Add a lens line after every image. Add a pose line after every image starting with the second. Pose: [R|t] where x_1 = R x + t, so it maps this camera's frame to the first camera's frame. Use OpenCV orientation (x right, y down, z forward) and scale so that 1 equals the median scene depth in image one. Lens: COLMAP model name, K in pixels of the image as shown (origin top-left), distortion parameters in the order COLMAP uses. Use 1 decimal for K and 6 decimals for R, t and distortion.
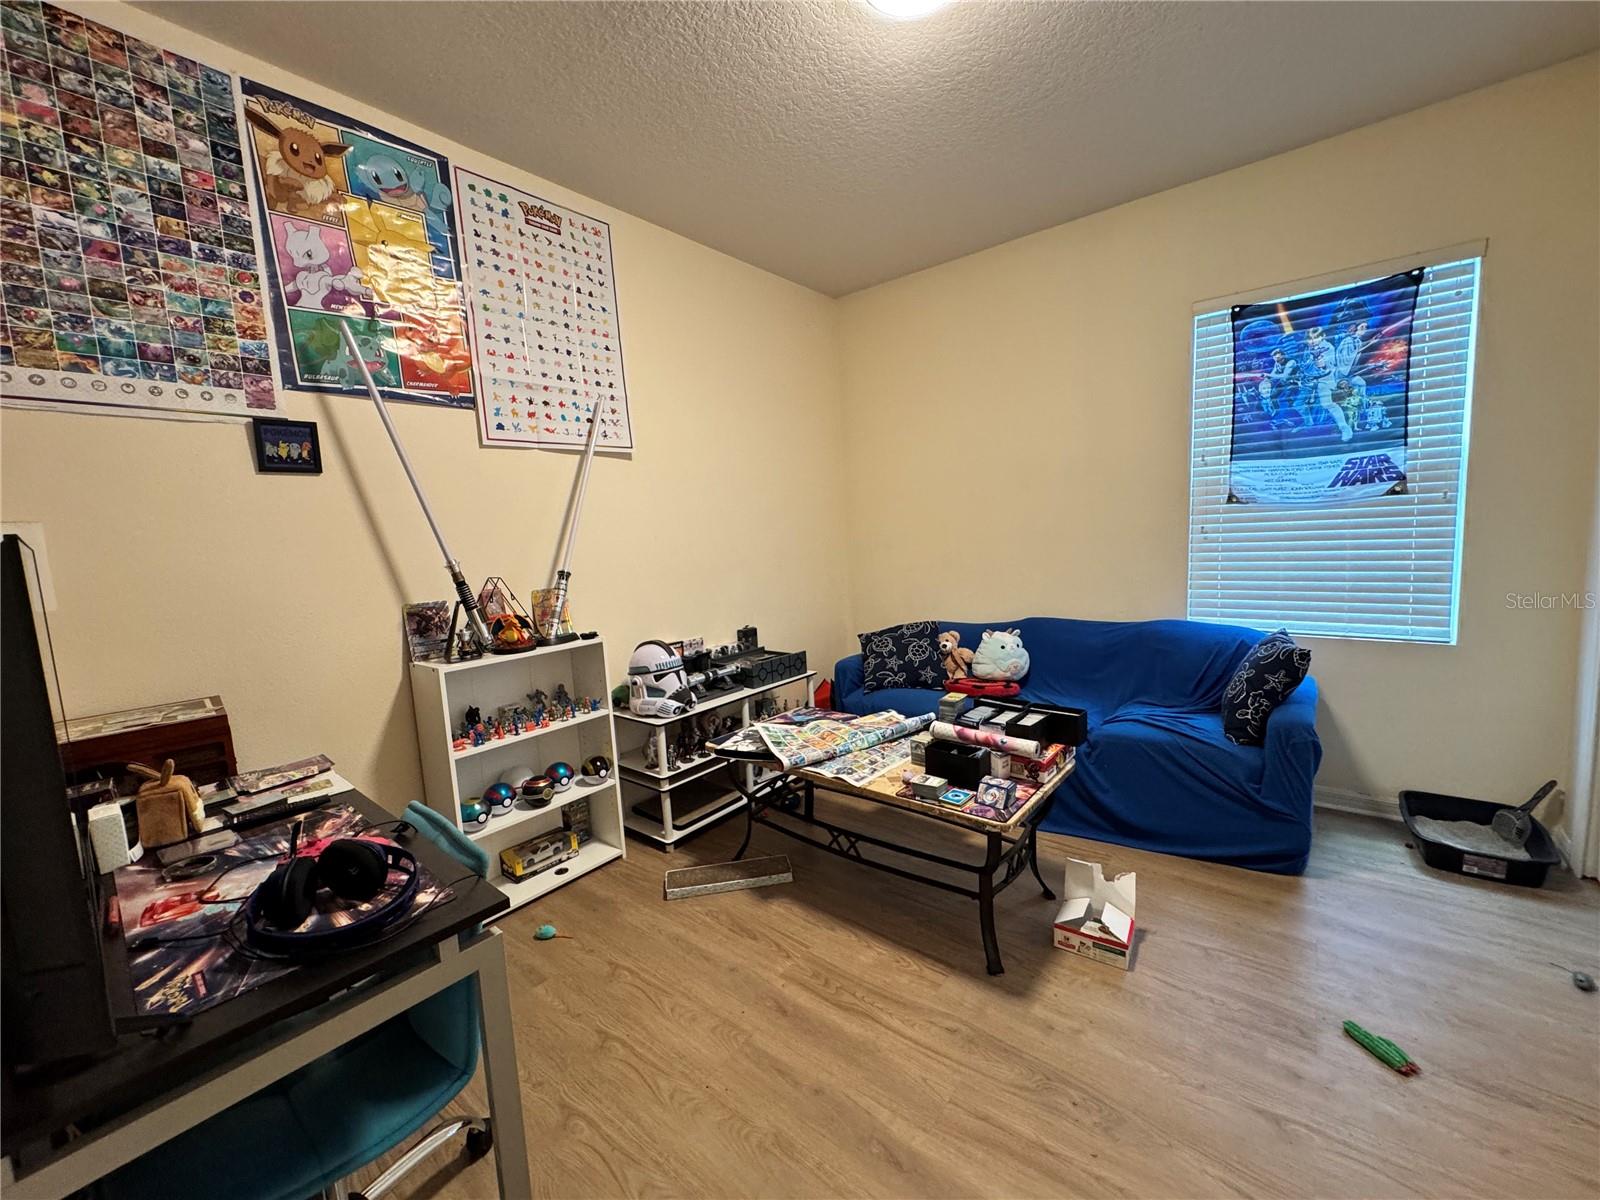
lens RADIAL K [[634.0, 0, 808.1], [0, 634.0, 601.9], [0, 0, 1]] dist [-0.001452, 0.000130]
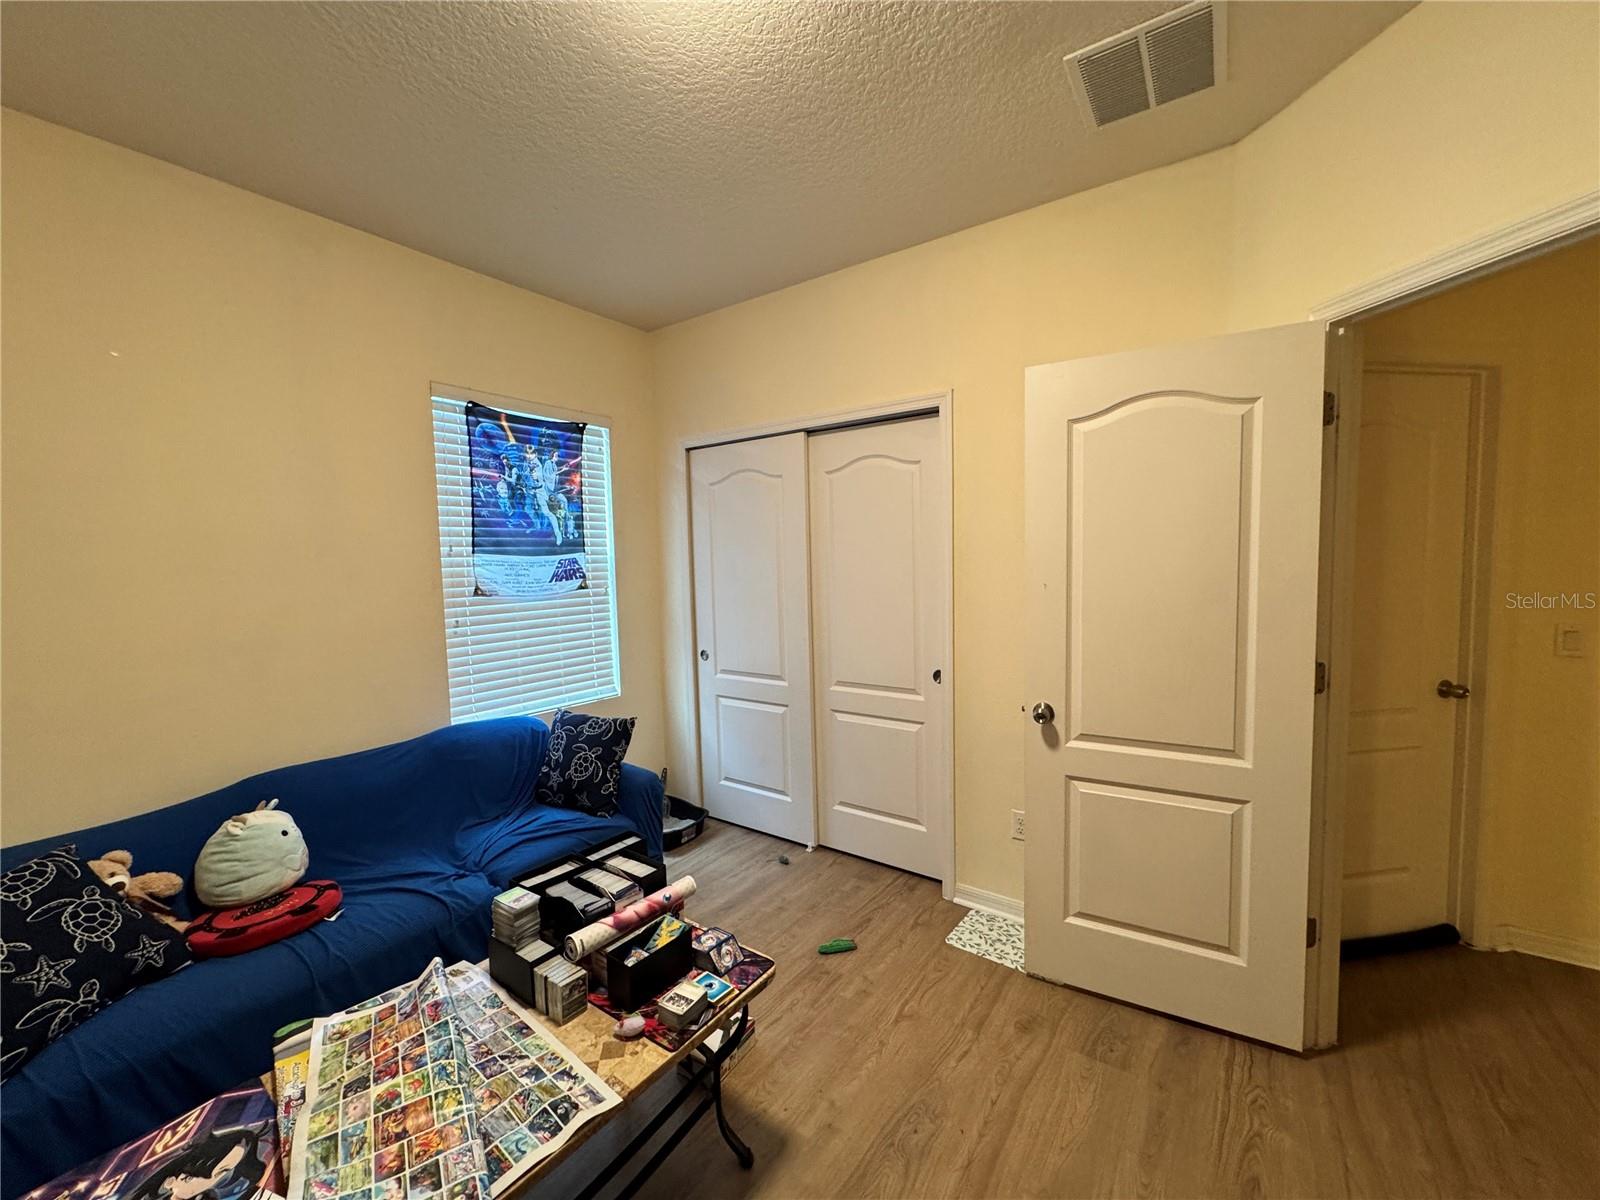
lens RADIAL K [[634.0, 0, 795.3], [0, 634.0, 602.2], [0, 0, 1]] dist [-0.001452, 0.000130]
pose [[-0.037504, -0.021598, 0.999063, -0.375084], [0.138529, 0.990001, 0.026602, -0.115277], [-0.989648, 0.139397, -0.034137, 0.607846]]
